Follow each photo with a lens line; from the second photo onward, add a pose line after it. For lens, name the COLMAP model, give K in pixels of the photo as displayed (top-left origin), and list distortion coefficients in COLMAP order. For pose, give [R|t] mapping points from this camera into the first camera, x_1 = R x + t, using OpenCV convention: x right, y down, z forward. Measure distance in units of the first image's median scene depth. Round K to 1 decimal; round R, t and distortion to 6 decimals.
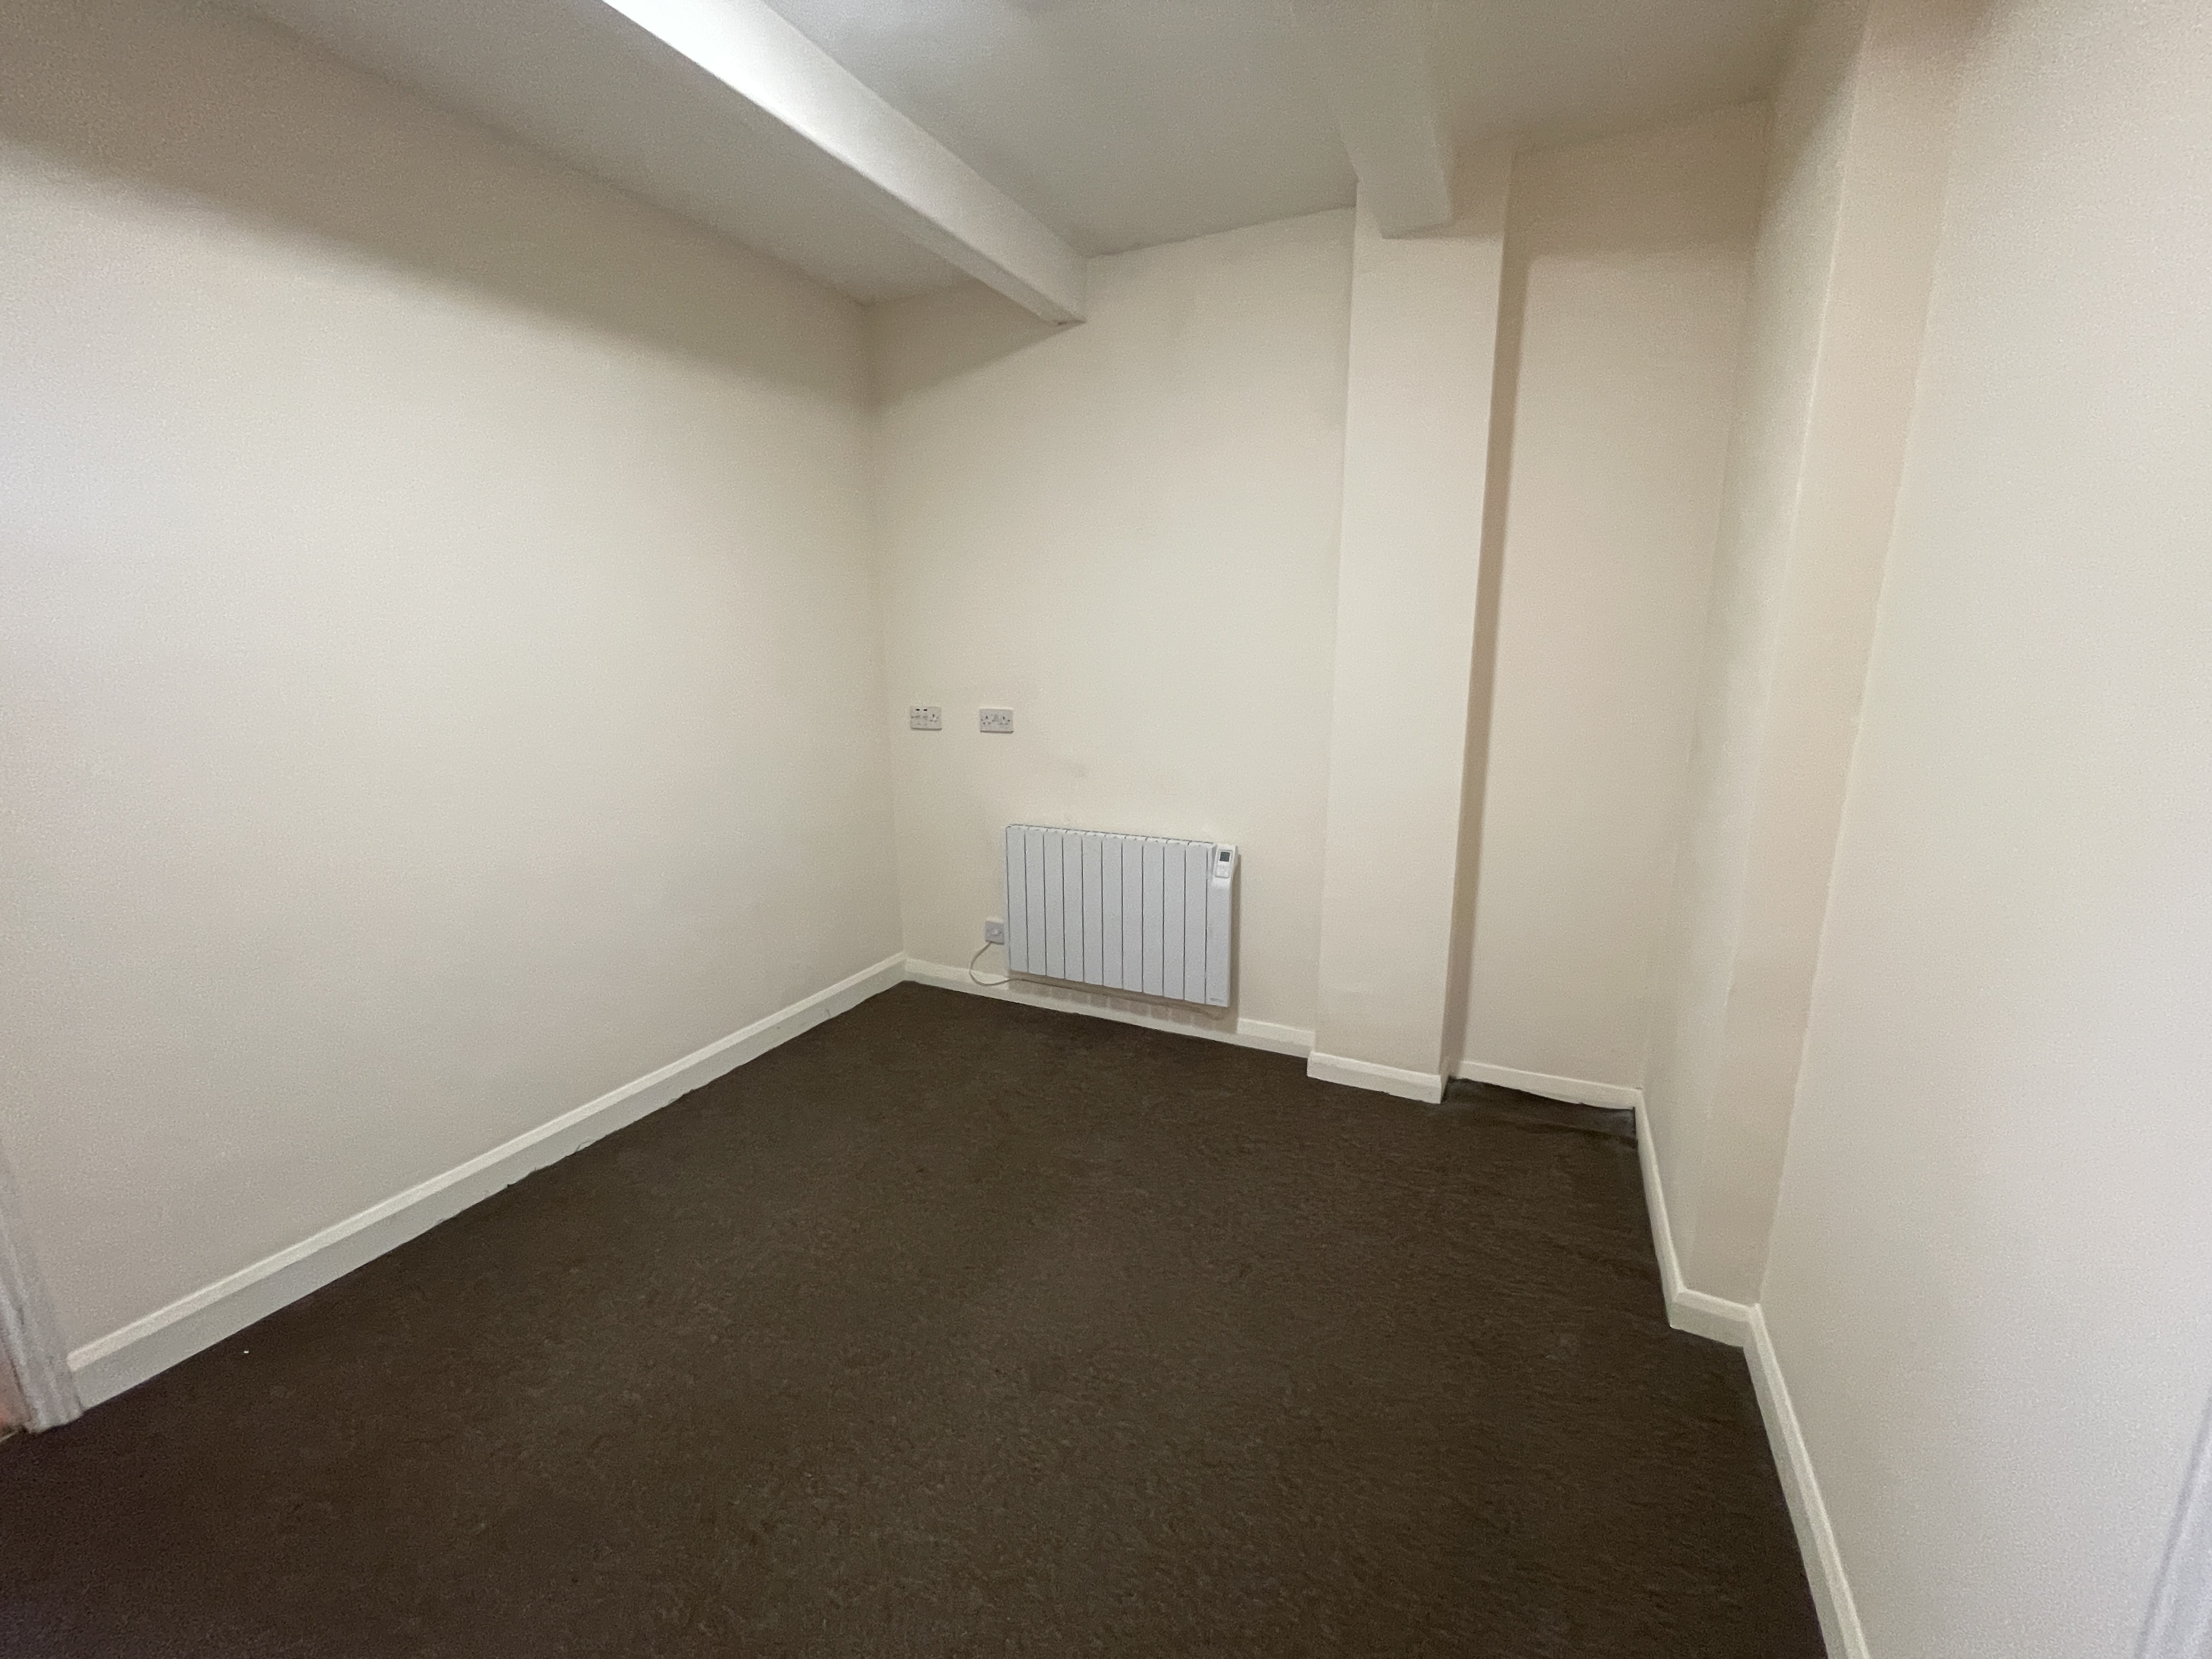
lens RADIAL K [[895.8, 0, 1091.5], [0, 895.8, 818.2], [0, 0, 1]] dist [0.000308, -0.001798]
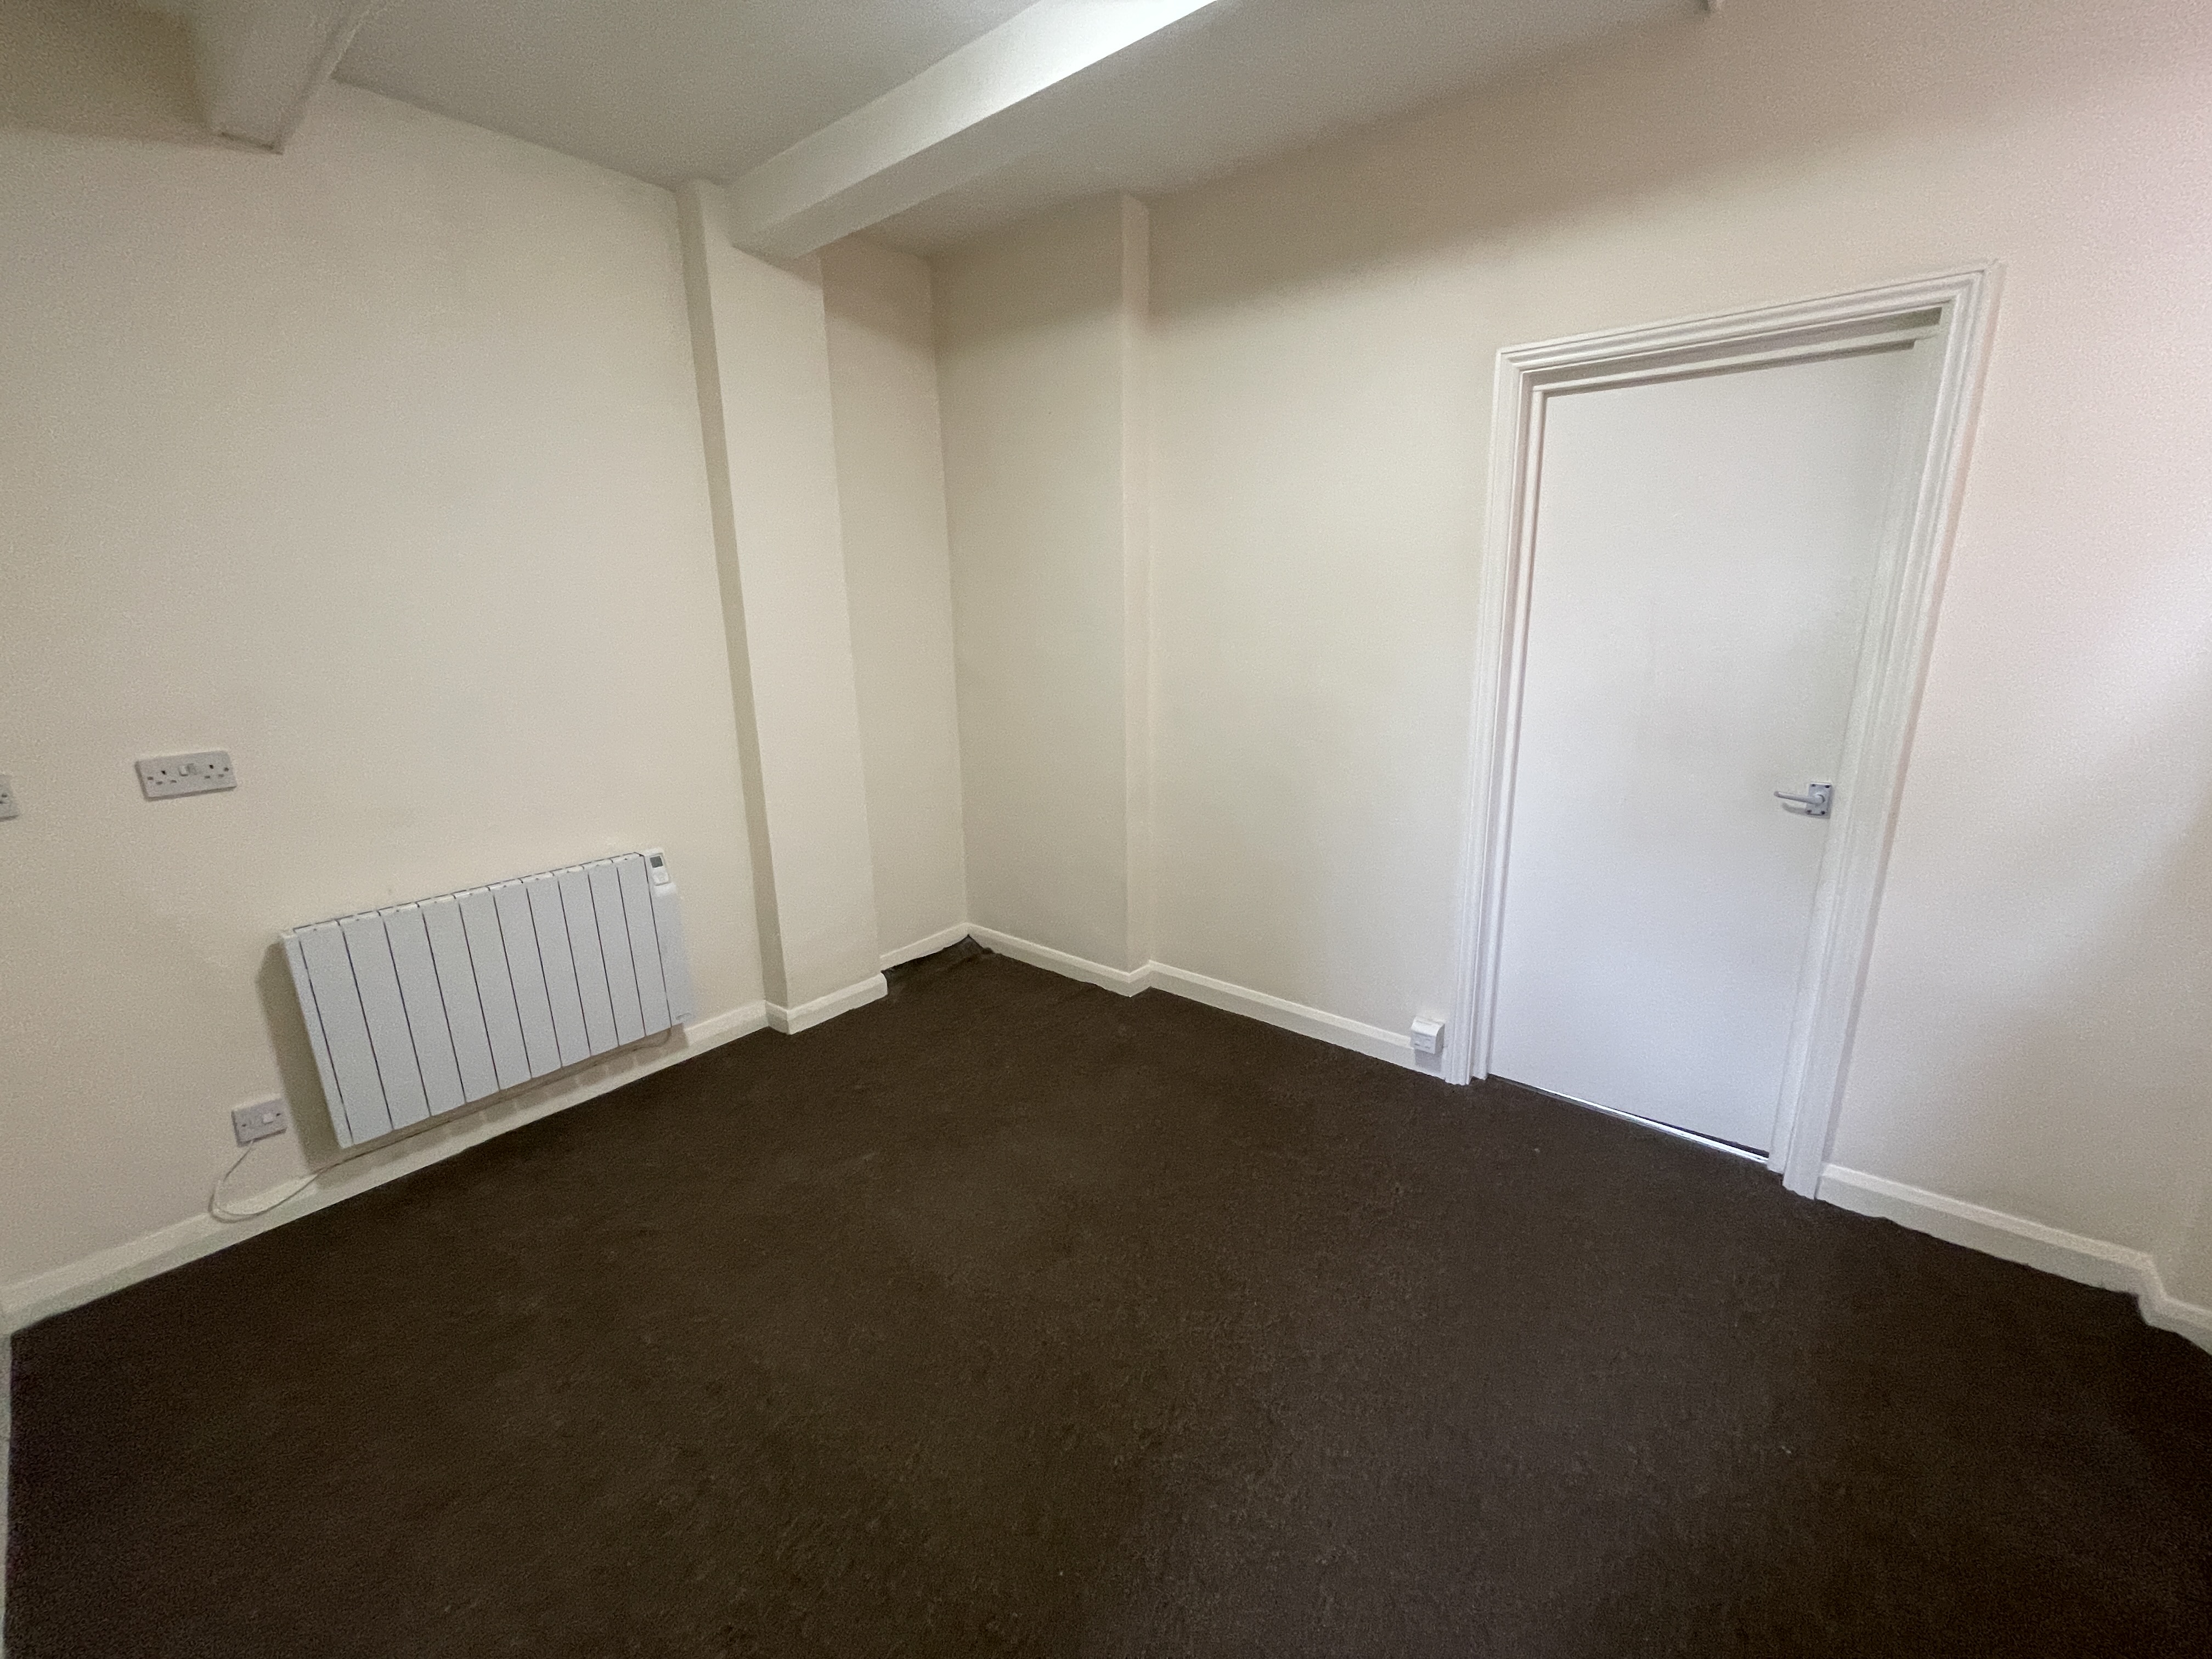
lens RADIAL K [[895.8, 0, 1095.2], [0, 895.8, 834.6], [0, 0, 1]] dist [0.000308, -0.001798]
pose [[0.229937, -0.237210, 0.943854, -0.562232], [0.222846, 0.956906, 0.186201, -0.050379], [-0.947348, 0.167519, 0.272889, 0.298829]]
